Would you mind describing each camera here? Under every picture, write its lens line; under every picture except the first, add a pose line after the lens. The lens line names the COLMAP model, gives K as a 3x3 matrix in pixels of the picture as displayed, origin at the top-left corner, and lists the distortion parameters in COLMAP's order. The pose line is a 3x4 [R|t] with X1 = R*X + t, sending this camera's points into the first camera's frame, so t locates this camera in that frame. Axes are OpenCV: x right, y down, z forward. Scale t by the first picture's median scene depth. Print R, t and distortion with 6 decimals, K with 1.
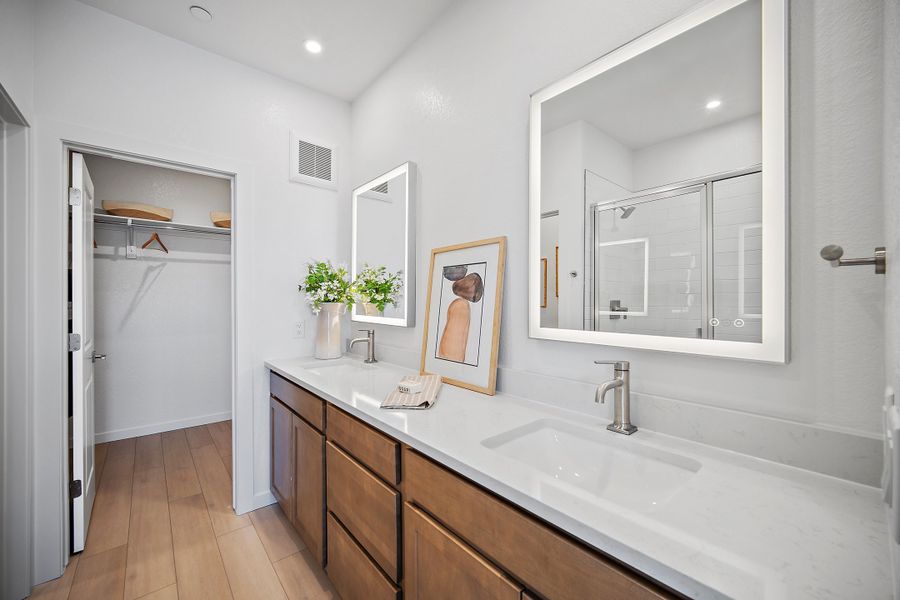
lens RADIAL K [[359.9, 0, 448.8], [0, 359.9, 299.2], [0, 0, 1]] dist [0.002194, 0.000335]
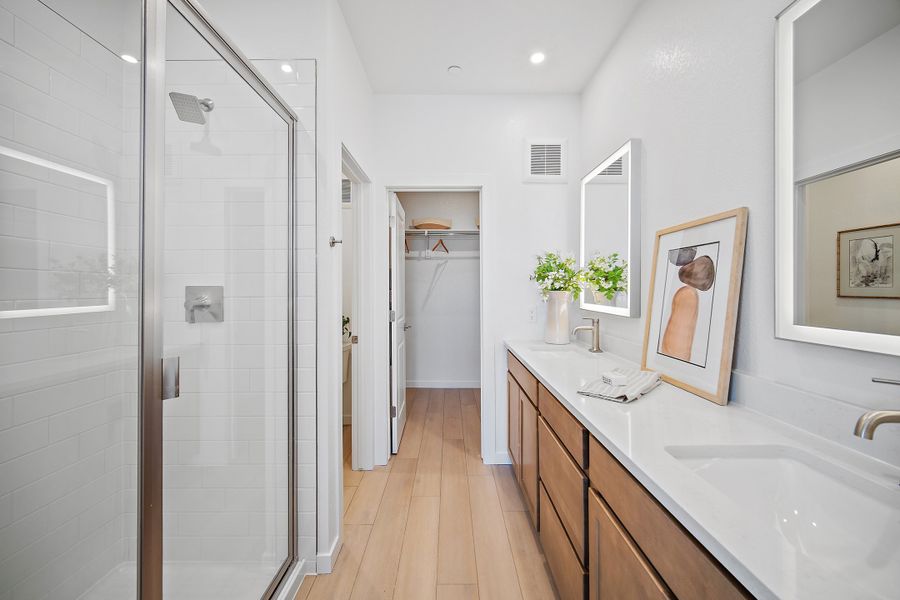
lens RADIAL K [[359.9, 0, 444.4], [0, 359.9, 287.0], [0, 0, 1]] dist [0.002194, 0.000335]
pose [[0.759438, -0.003502, -0.650571, 0.126262], [0.001849, 0.999993, -0.003225, 0.001010], [0.650577, 0.001247, 0.759439, -0.019485]]
